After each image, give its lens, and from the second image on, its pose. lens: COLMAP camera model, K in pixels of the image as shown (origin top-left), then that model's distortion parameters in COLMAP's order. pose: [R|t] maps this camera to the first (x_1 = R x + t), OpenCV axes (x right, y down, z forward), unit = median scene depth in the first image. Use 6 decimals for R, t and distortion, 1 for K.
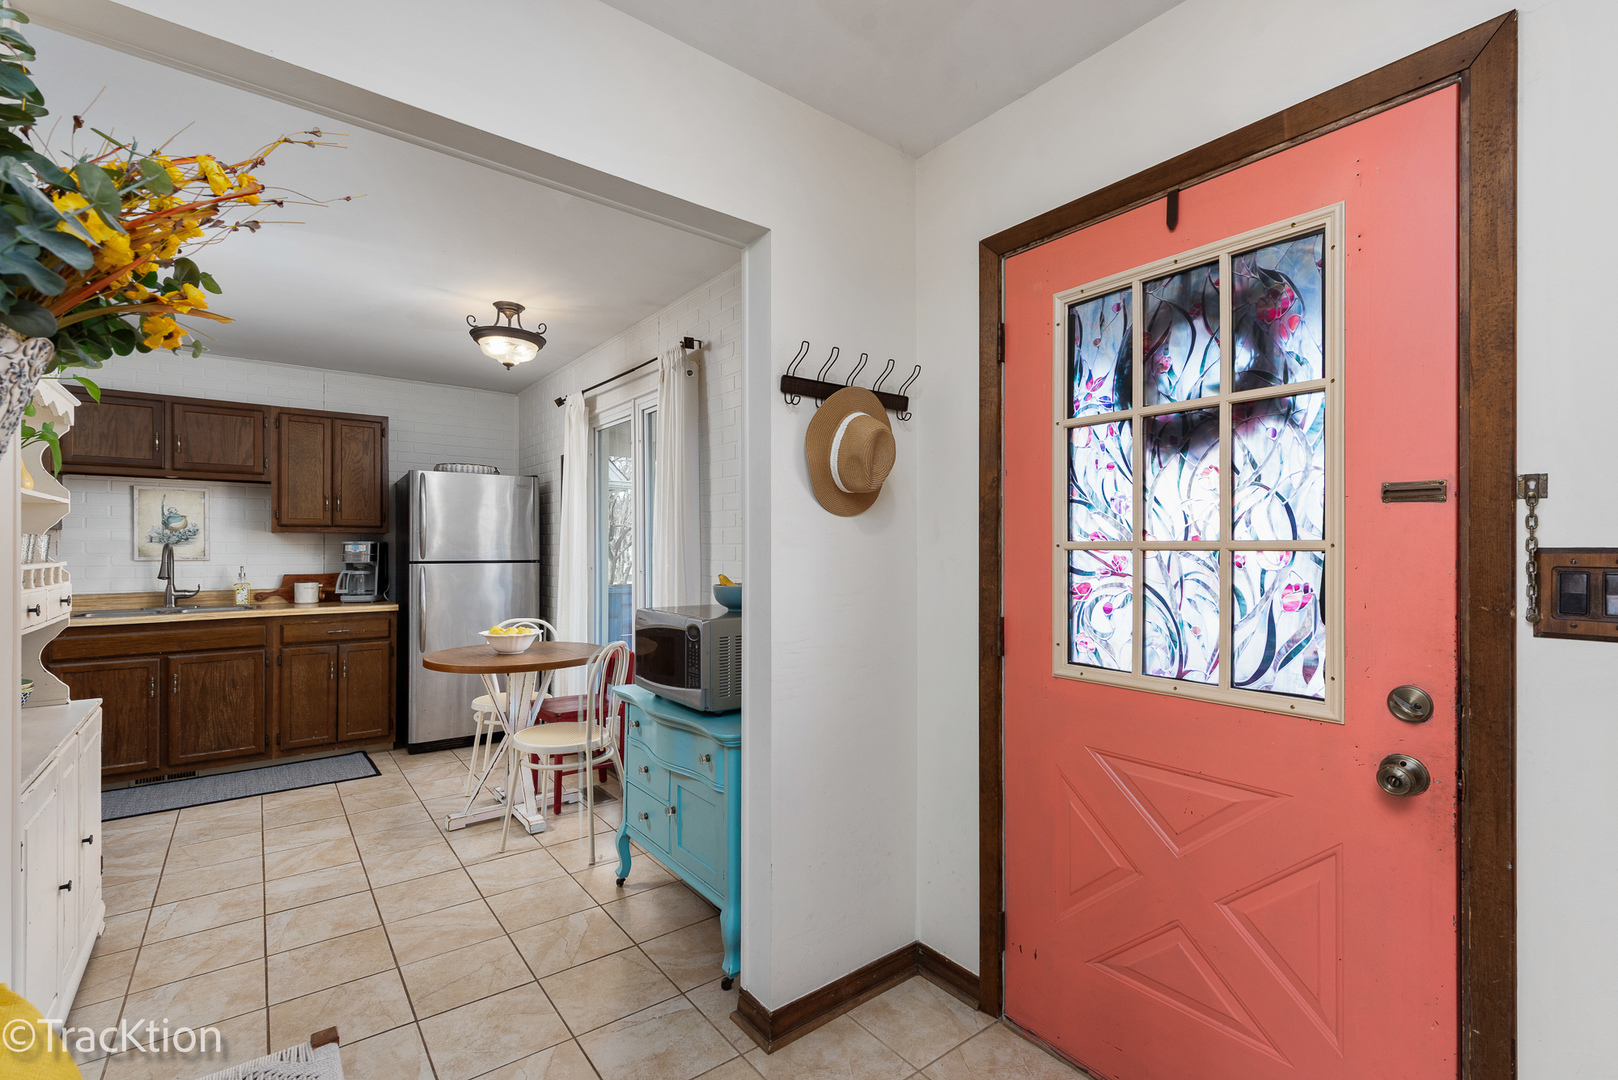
lens RADIAL K [[710.8, 0, 811.6], [0, 710.8, 547.0], [0, 0, 1]] dist [0.002358, -0.000042]
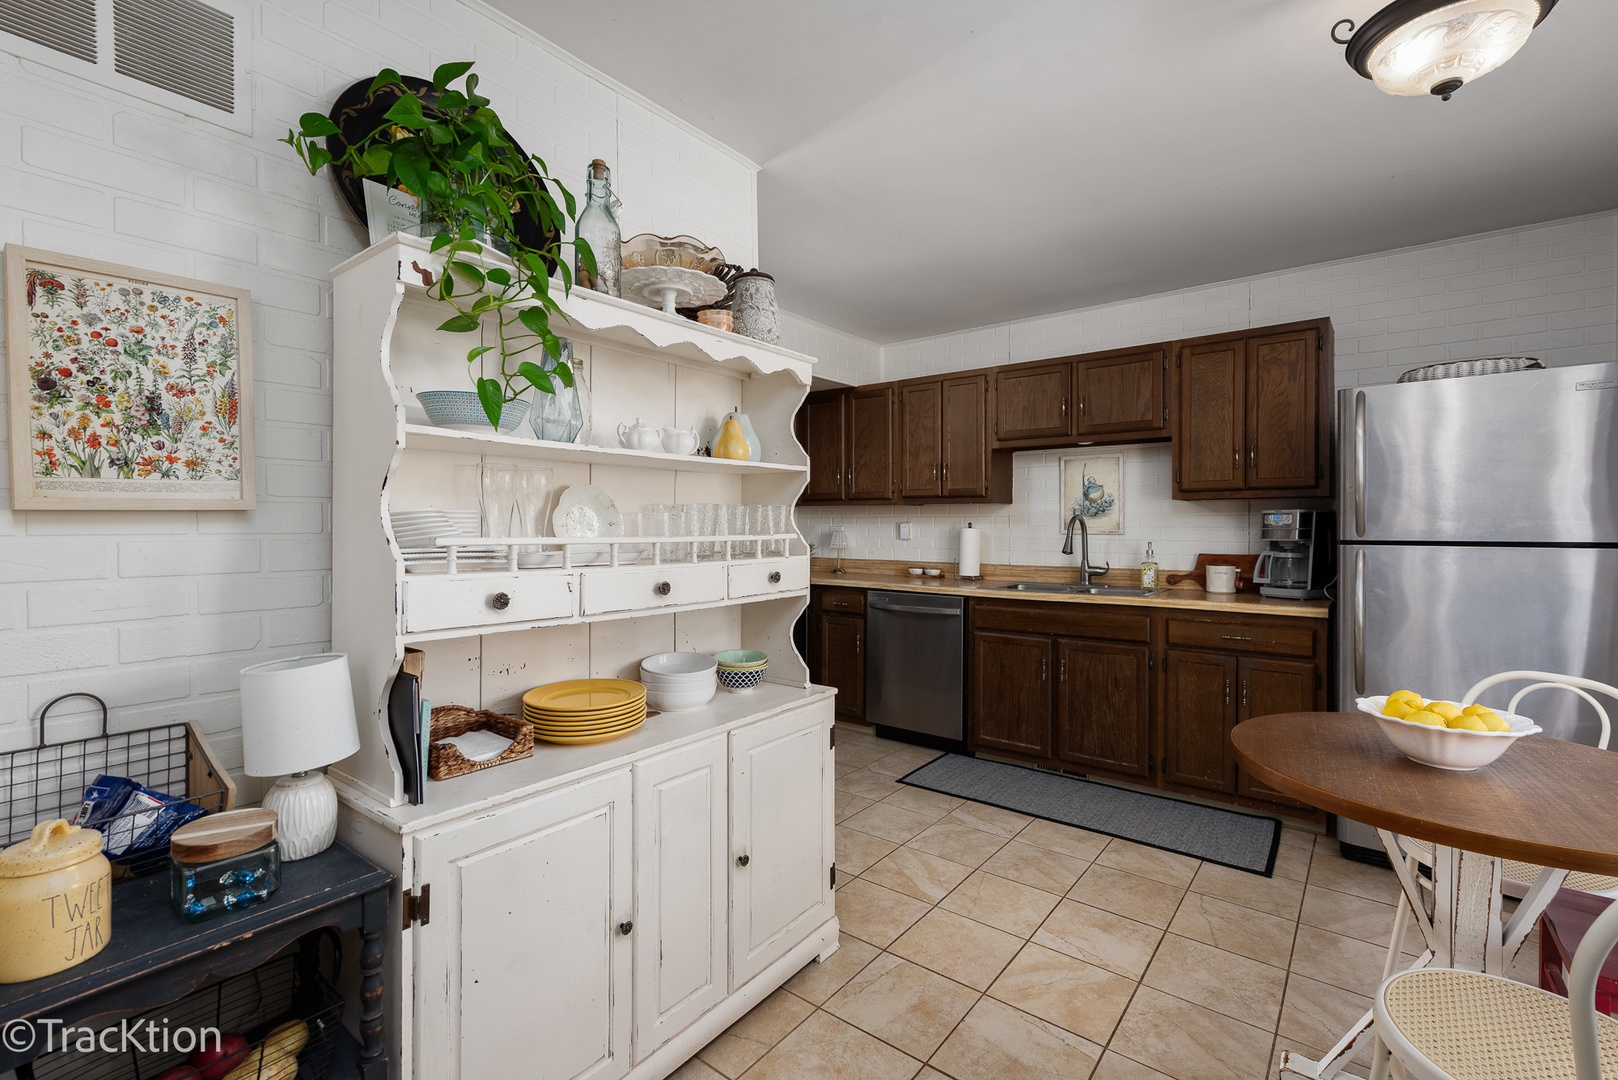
lens RADIAL K [[712.9, 0, 814.1], [0, 712.9, 527.3], [0, 0, 1]] dist [0.013239, -0.009383]
pose [[0.240182, 0.002879, -0.970724, -0.080729], [0.004226, 0.999983, 0.004011, 0.004805], [0.970719, -0.005065, 0.240165, 0.429468]]
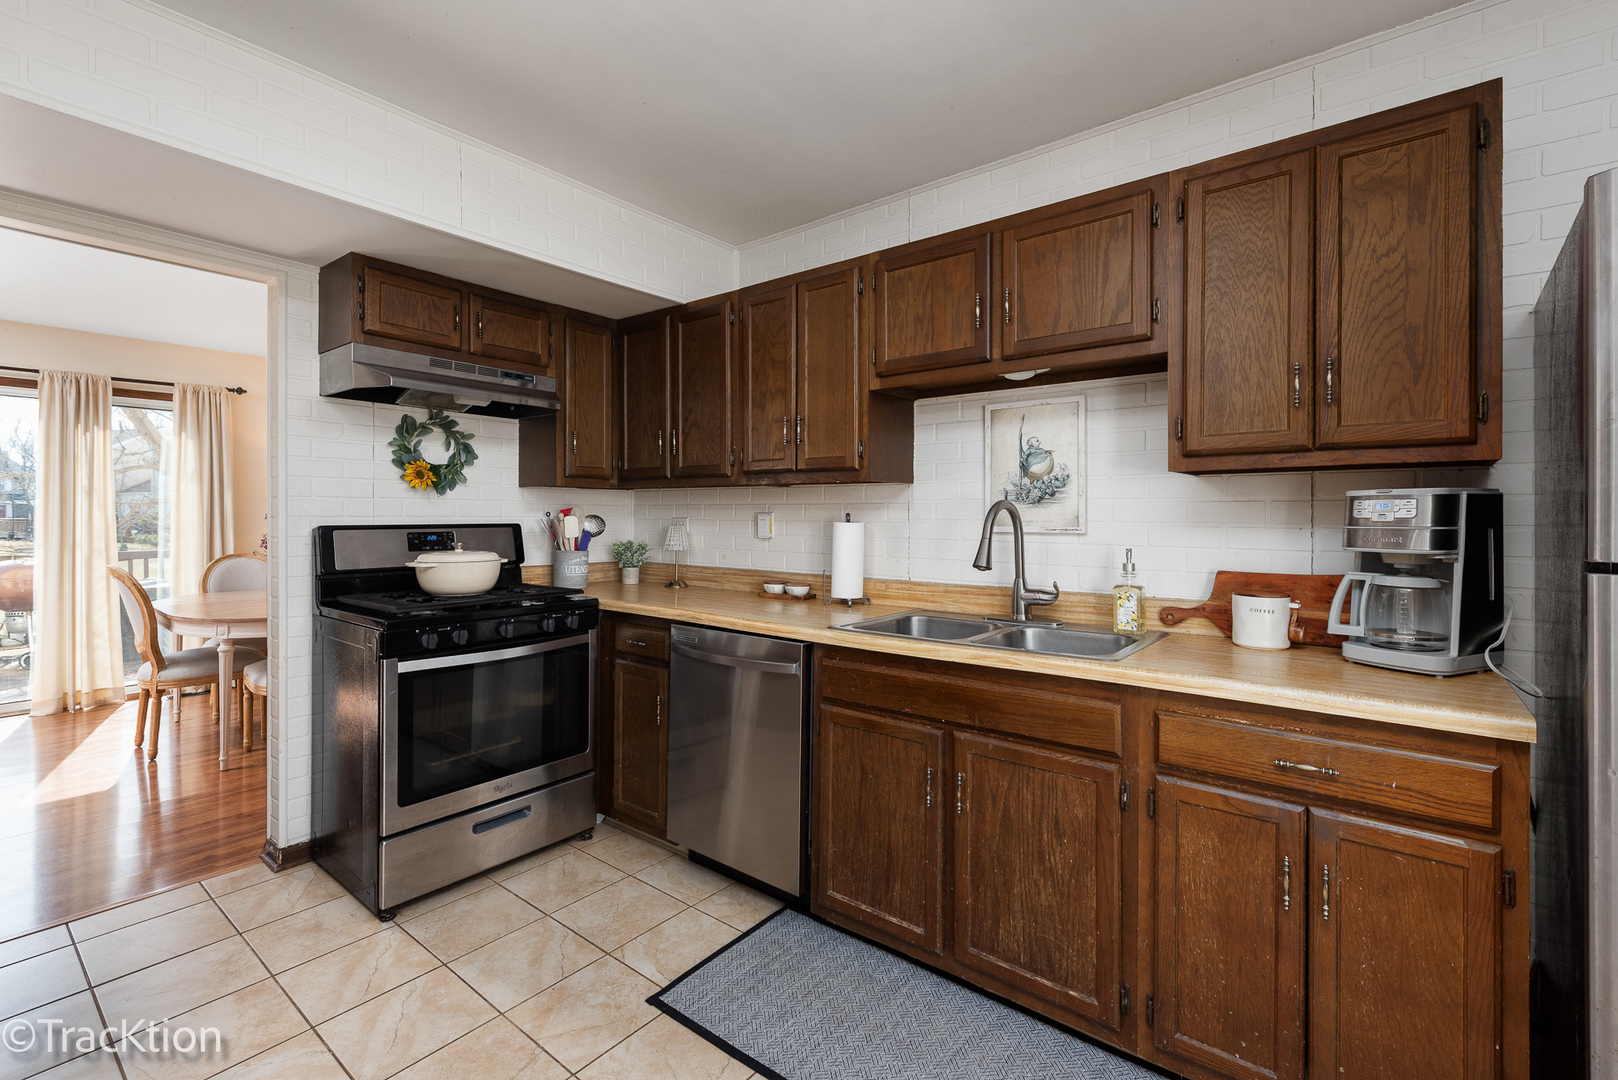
lens RADIAL K [[707.4, 0, 814.2], [0, 707.4, 513.2], [0, 0, 1]] dist [0.015838, -0.008820]
pose [[0.232735, -0.002155, -0.972538, -0.407472], [0.000915, 0.999998, -0.001997, 0.004406], [0.972540, -0.000425, 0.232737, 0.714682]]
